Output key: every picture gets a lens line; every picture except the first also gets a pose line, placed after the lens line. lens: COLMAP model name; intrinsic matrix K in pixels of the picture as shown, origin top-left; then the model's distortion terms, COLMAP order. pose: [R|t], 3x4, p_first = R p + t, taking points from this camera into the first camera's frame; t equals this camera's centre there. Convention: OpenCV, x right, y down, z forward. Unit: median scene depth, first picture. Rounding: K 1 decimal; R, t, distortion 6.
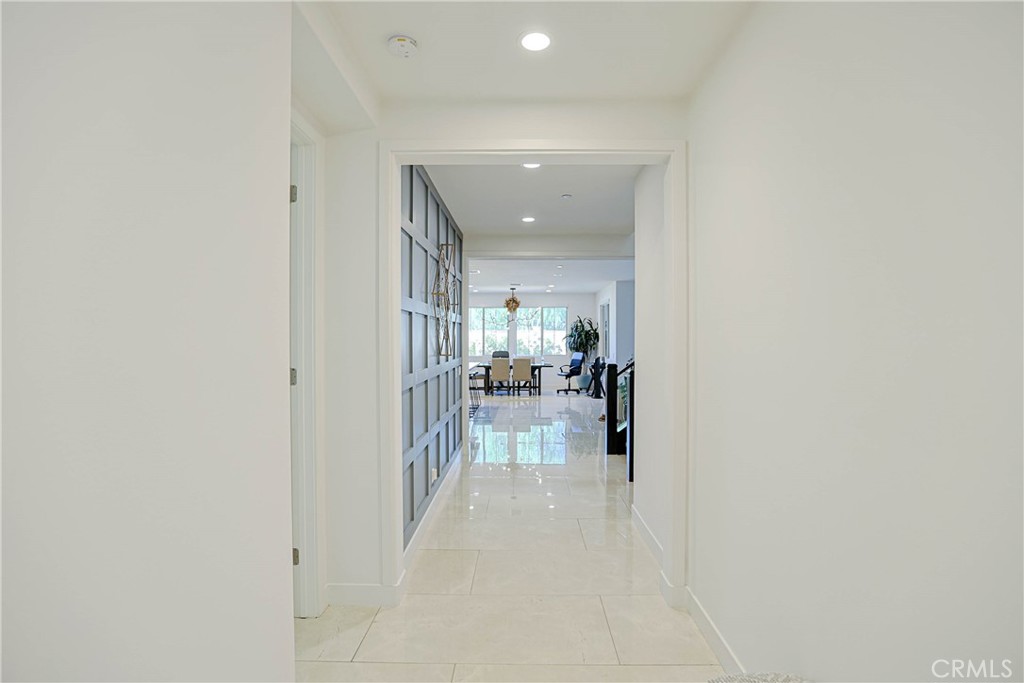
lens RADIAL K [[498.0, 0, 510.5], [0, 498.0, 340.4], [0, 0, 1]] dist [-0.033003, 0.005781]
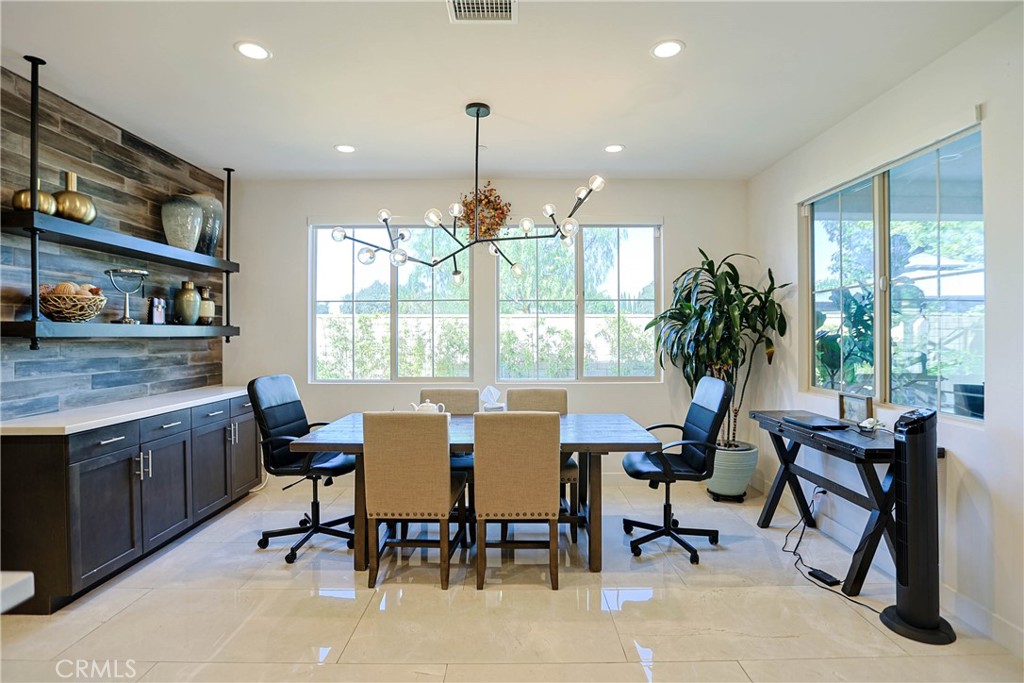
lens RADIAL K [[498.0, 0, 511.8], [0, 498.0, 333.9], [0, 0, 1]] dist [-0.033003, 0.005781]
pose [[0.999830, -0.001954, 0.018352, 0.014858], [0.002055, 0.999983, -0.005488, 0.003303], [-0.018341, 0.005525, 0.999817, 0.694288]]
